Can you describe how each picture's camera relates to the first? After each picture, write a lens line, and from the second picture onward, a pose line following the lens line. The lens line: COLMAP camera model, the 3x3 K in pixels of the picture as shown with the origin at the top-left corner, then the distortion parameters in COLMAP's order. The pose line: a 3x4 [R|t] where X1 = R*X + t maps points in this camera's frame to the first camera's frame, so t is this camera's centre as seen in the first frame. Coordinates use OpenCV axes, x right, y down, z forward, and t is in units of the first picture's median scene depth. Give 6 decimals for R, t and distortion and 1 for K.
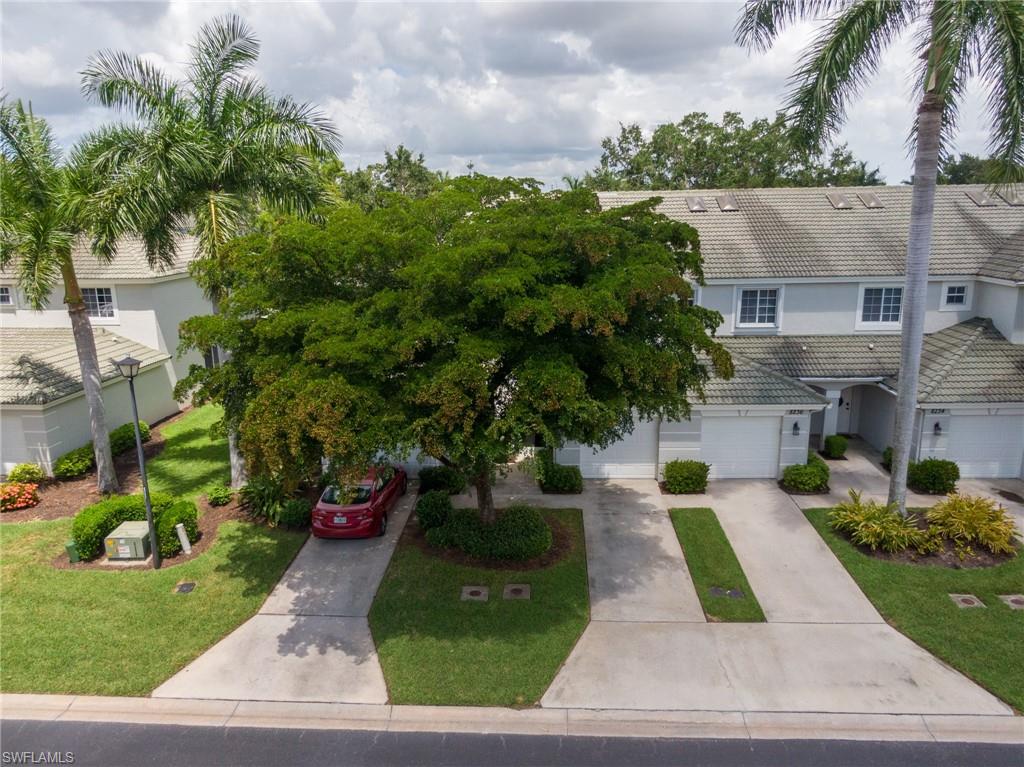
lens RADIAL K [[730.8, 0, 514.7], [0, 730.8, 380.5], [0, 0, 1]] dist [0.001944, -0.001122]
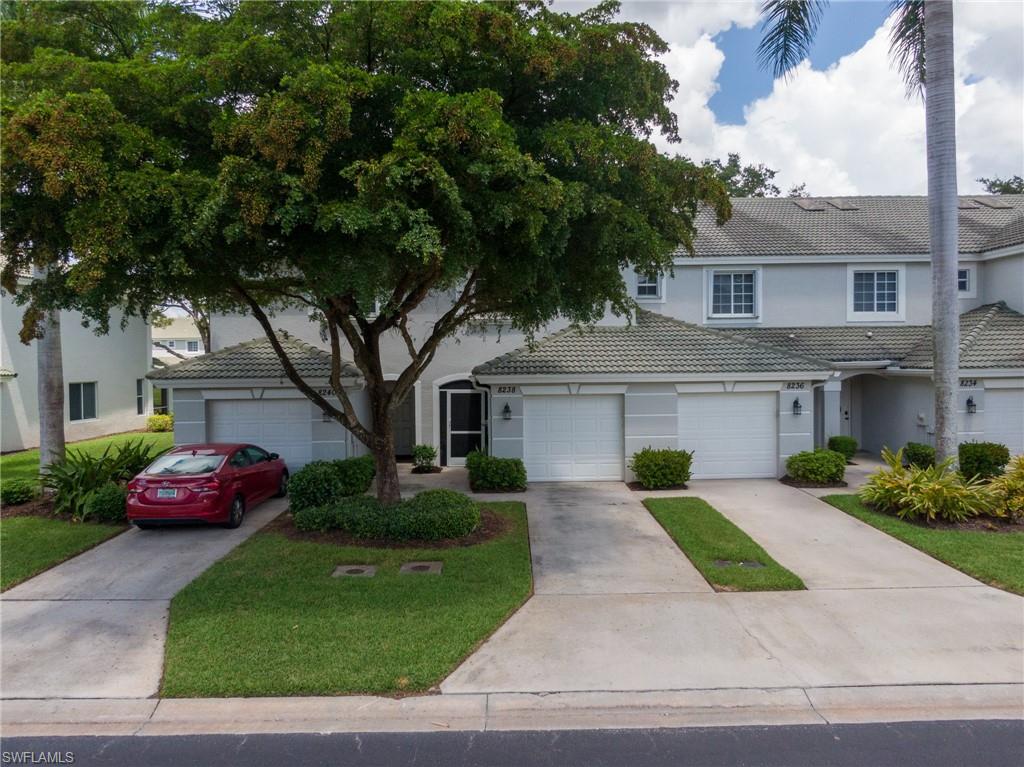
lens RADIAL K [[730.8, 0, 512.3], [0, 730.8, 386.2], [0, 0, 1]] dist [0.001944, -0.001122]
pose [[0.998276, -0.002666, 0.058638, 0.047093], [0.014457, 0.979361, -0.201602, 0.267849], [-0.056890, 0.202102, 0.977711, 0.335928]]
